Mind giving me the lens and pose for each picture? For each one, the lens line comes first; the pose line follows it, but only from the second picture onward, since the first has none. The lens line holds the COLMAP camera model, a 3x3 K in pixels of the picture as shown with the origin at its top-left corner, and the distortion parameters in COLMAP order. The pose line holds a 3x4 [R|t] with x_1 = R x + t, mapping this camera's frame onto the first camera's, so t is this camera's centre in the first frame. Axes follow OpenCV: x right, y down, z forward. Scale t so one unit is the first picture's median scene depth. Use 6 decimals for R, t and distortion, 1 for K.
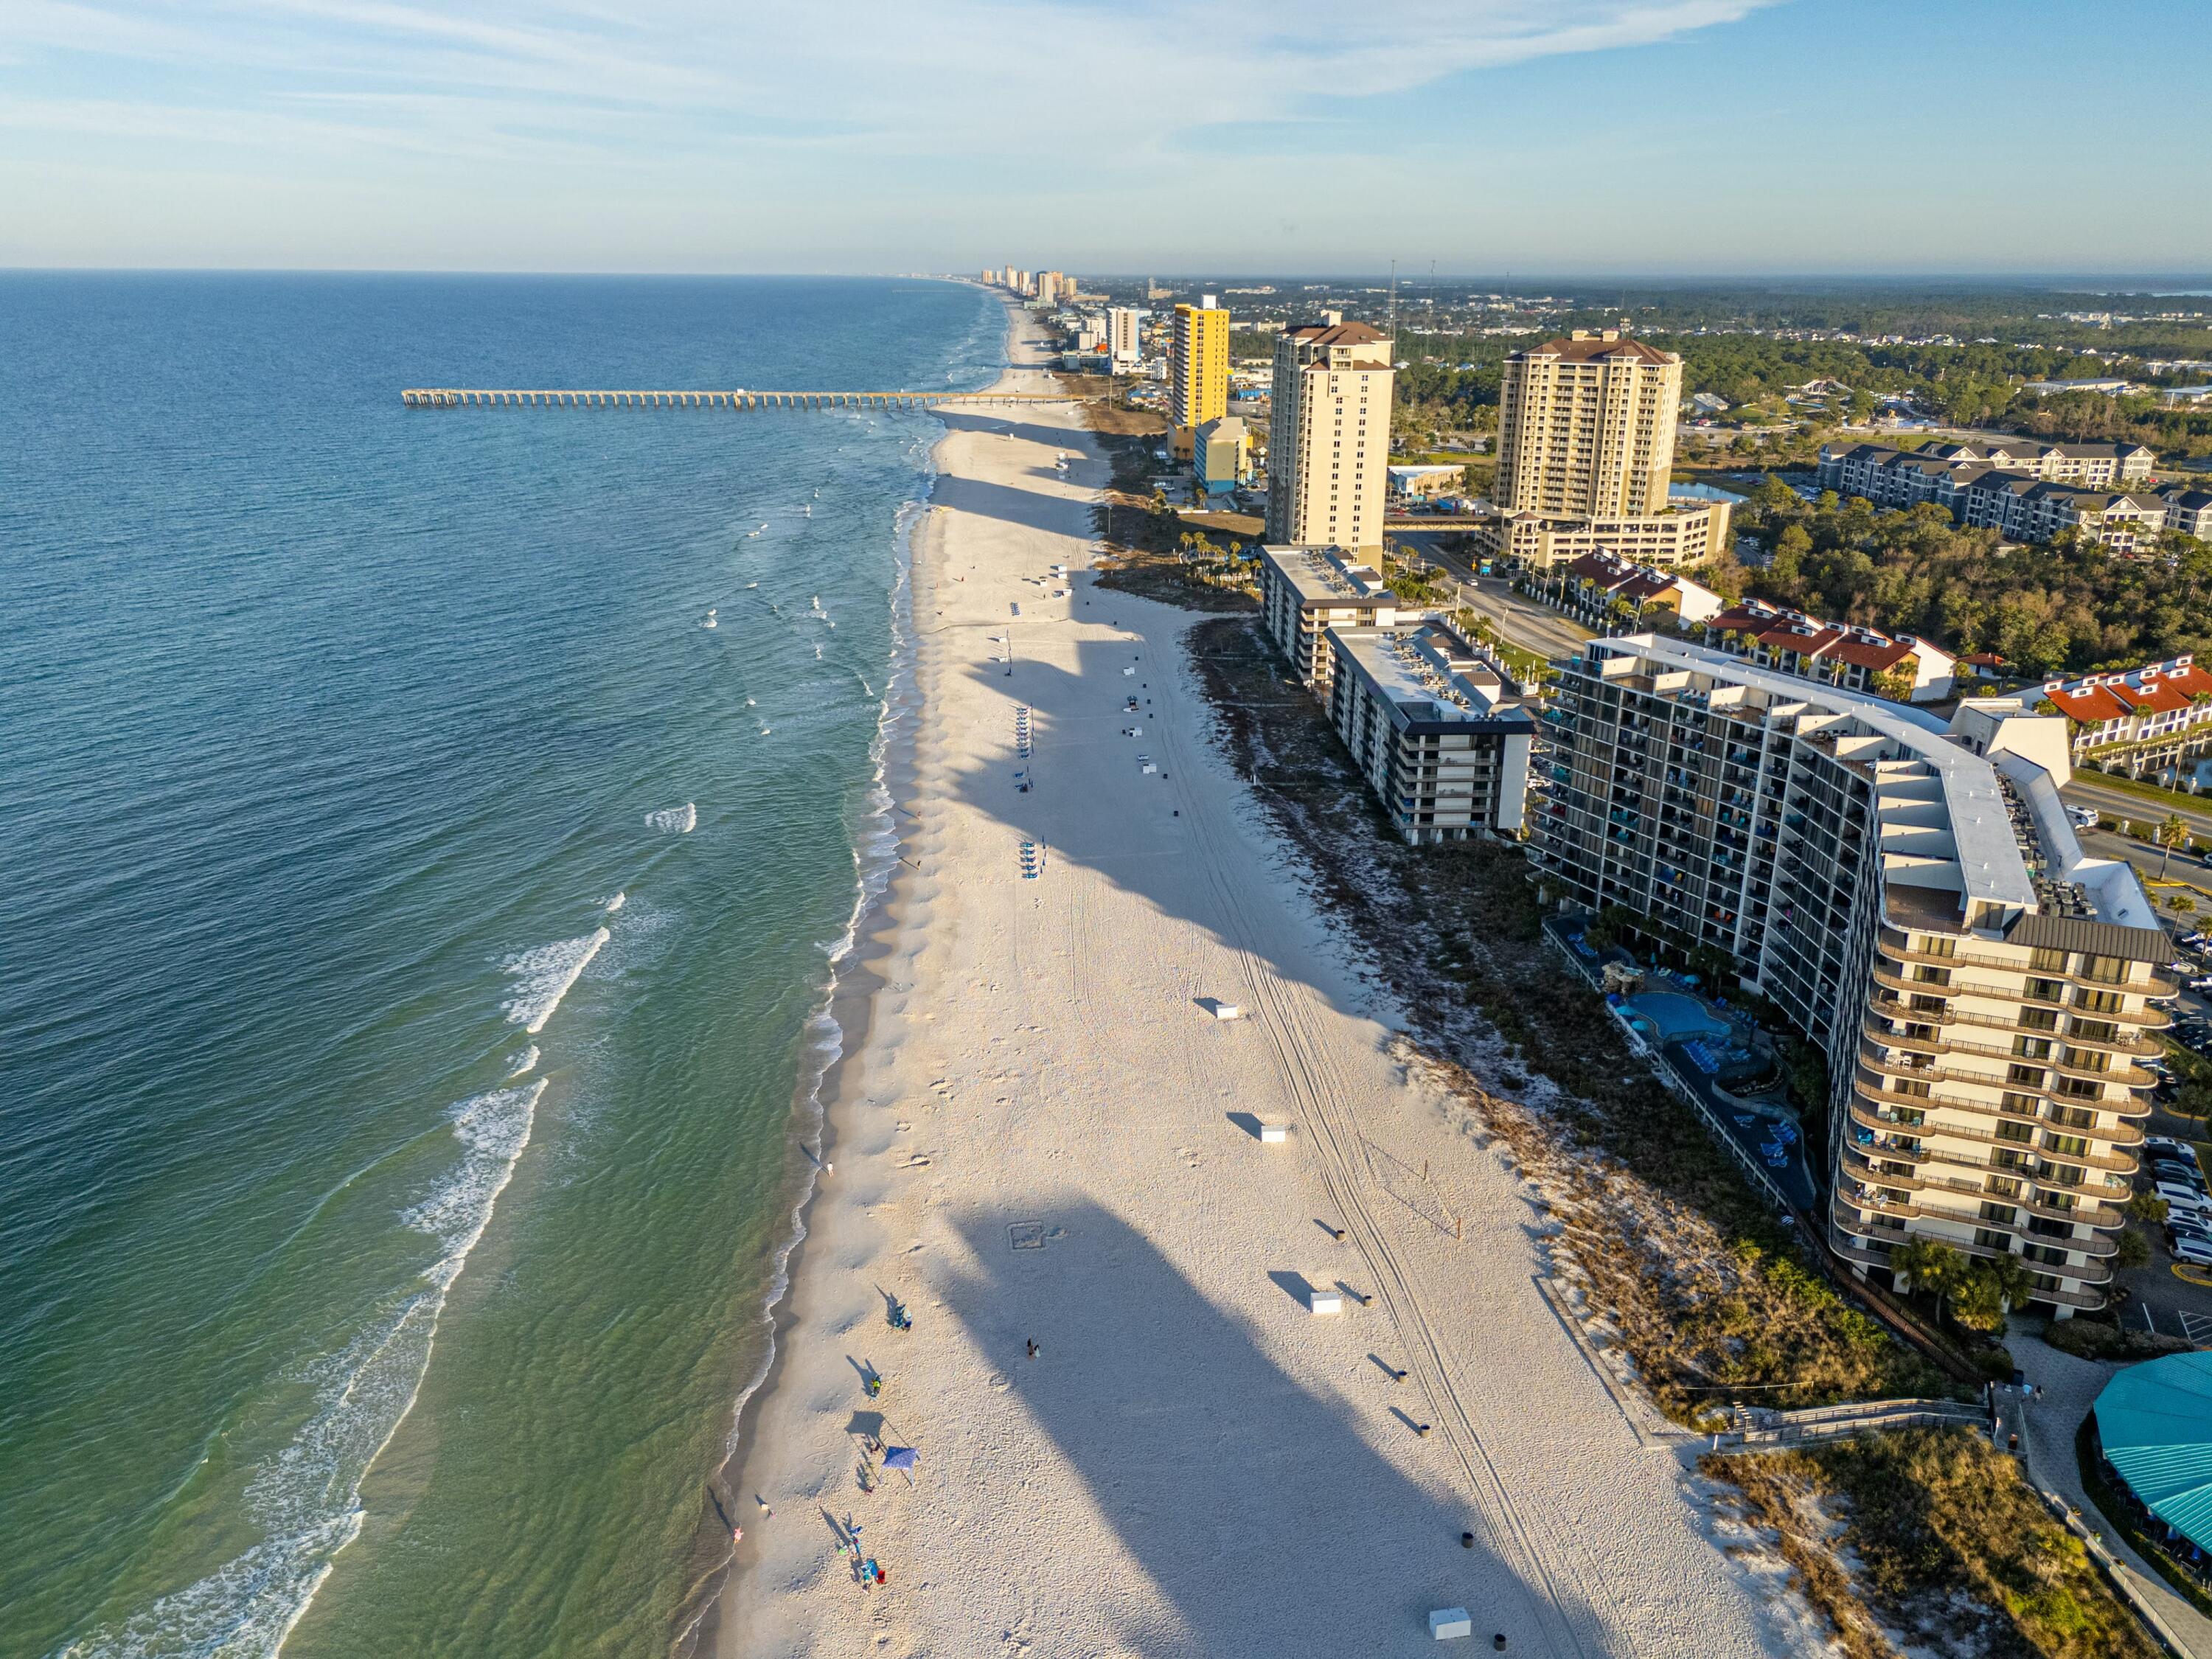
lens RADIAL K [[1648.2, 0, 1106.0], [0, 1648.2, 829.5], [0, 0, 1]] dist [0.079339, -0.065268]
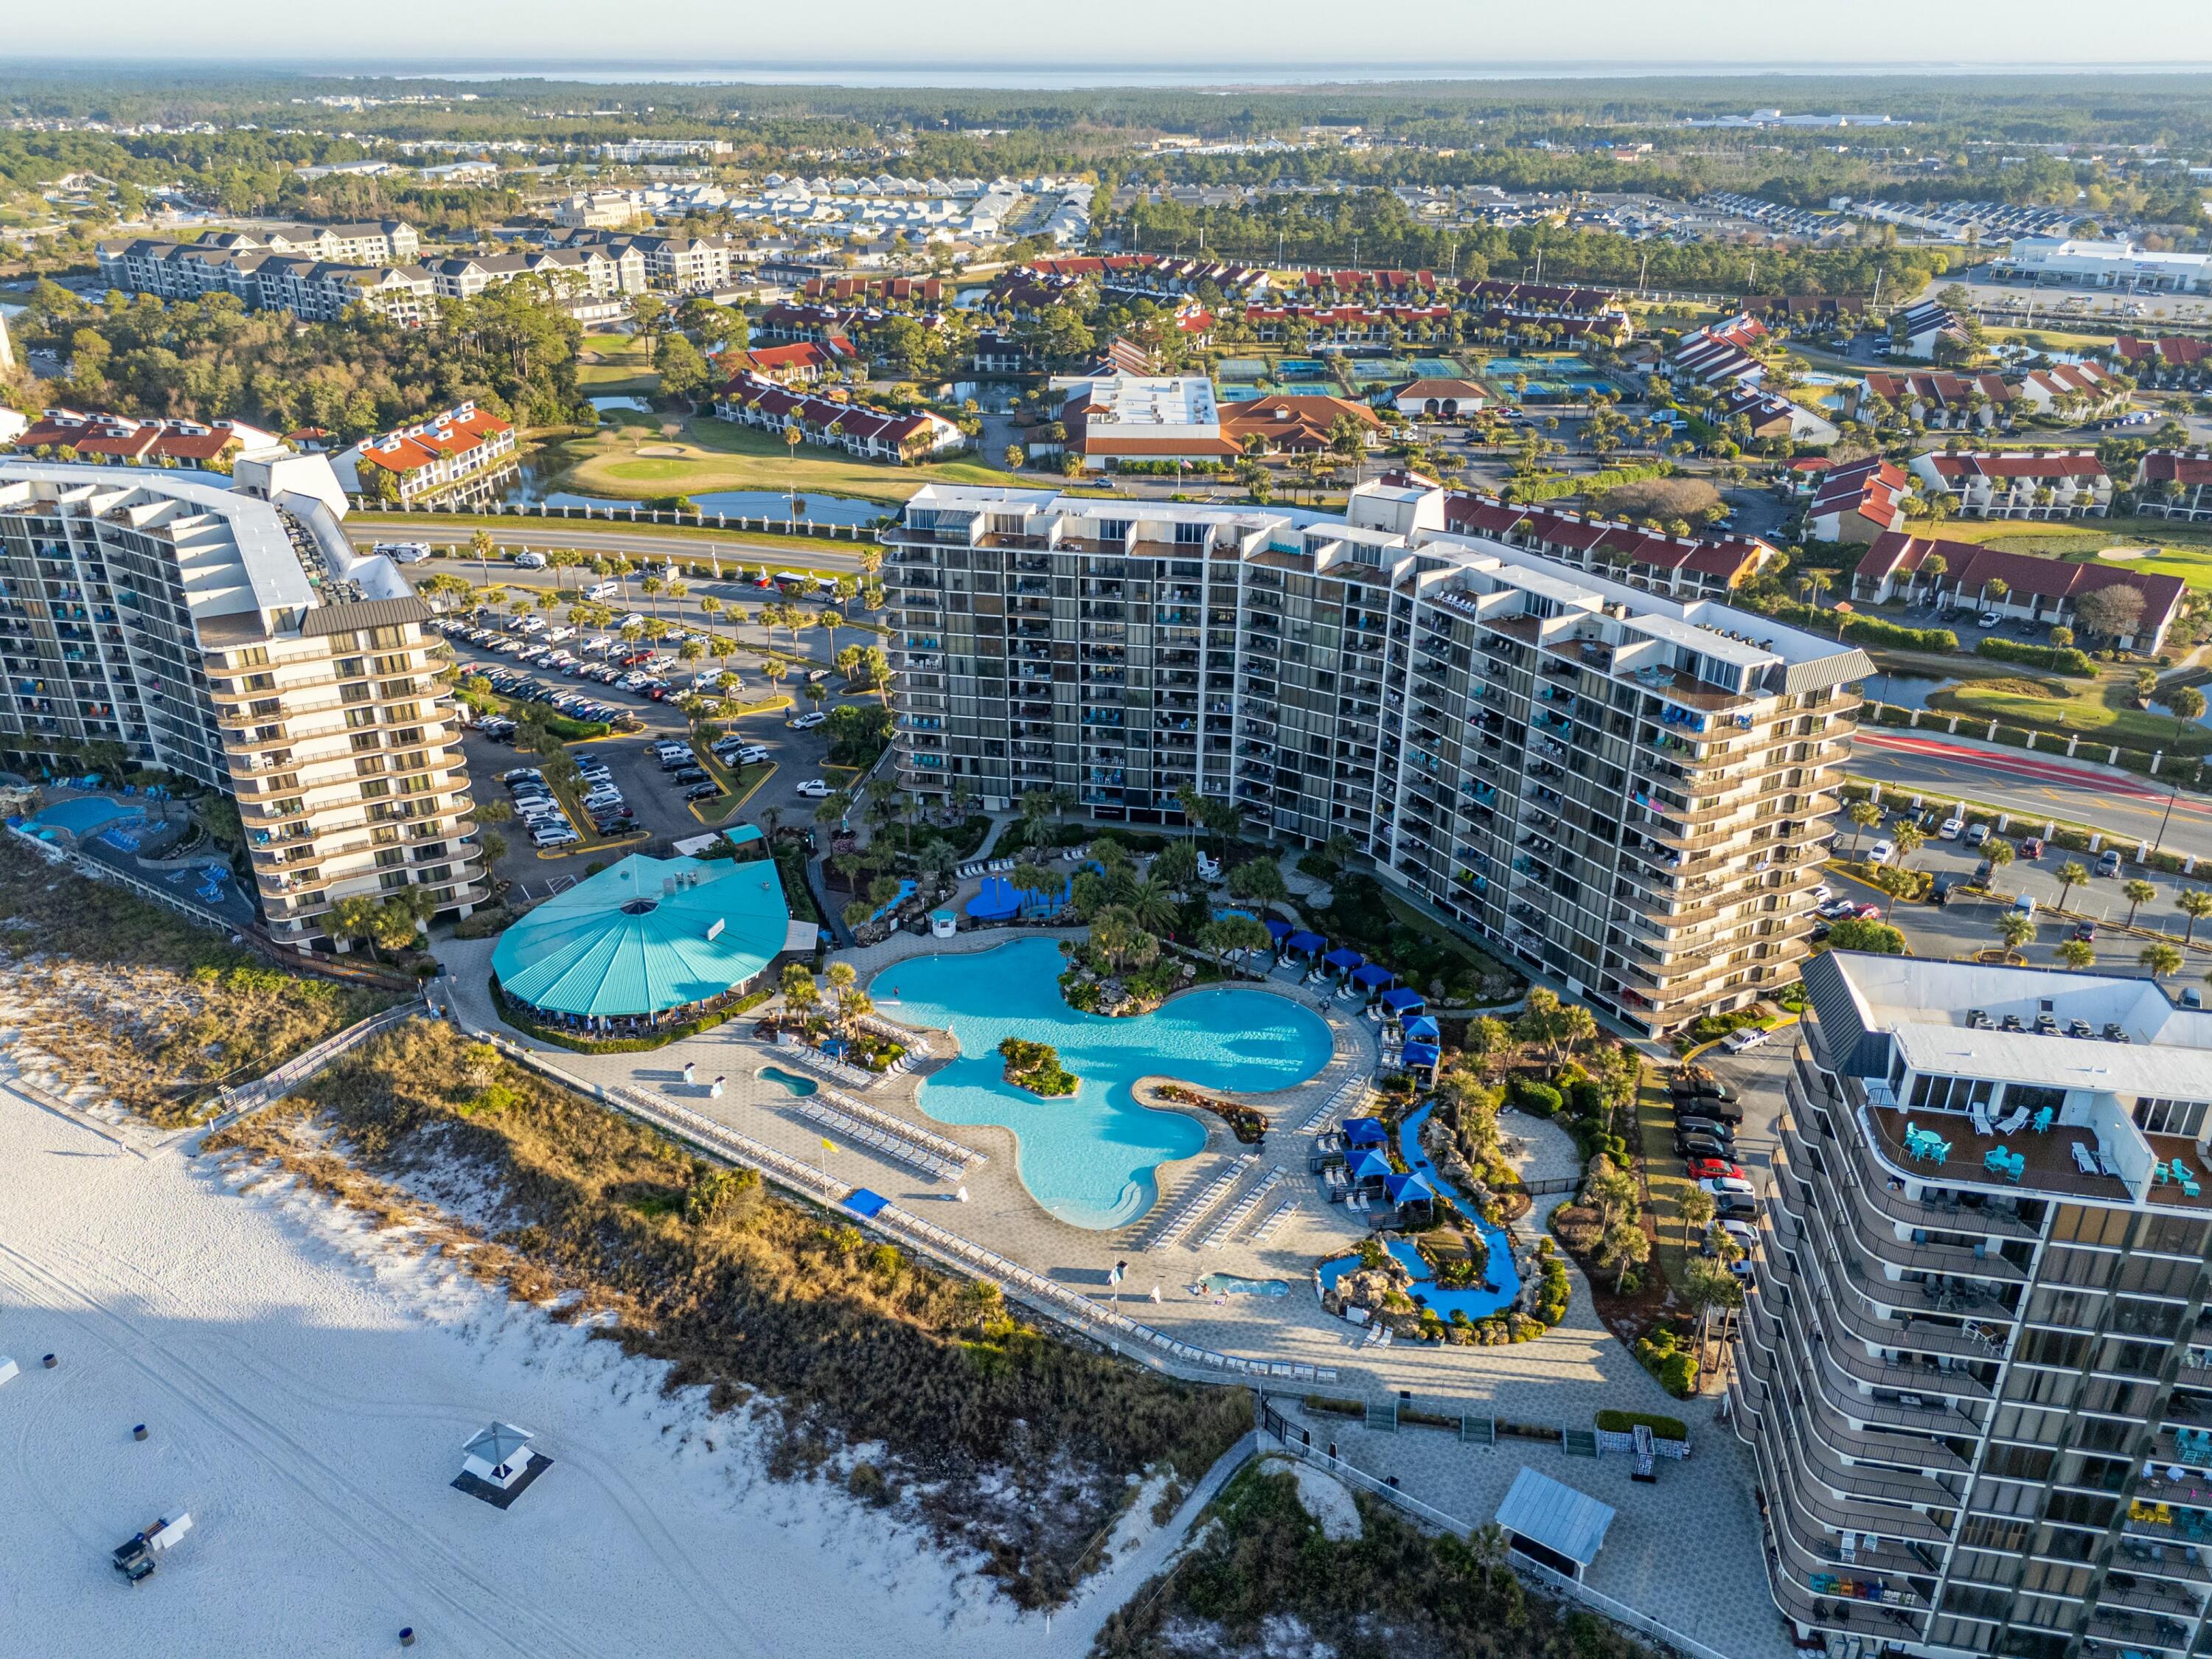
lens RADIAL K [[1648.2, 0, 1106.0], [0, 1648.2, 829.5], [0, 0, 1]] dist [0.079339, -0.065268]
pose [[0.620804, -0.338437, 0.707151, 0.002144], [0.258110, 0.939964, 0.223266, 0.056048], [-0.740258, 0.043918, 0.670887, -0.155075]]
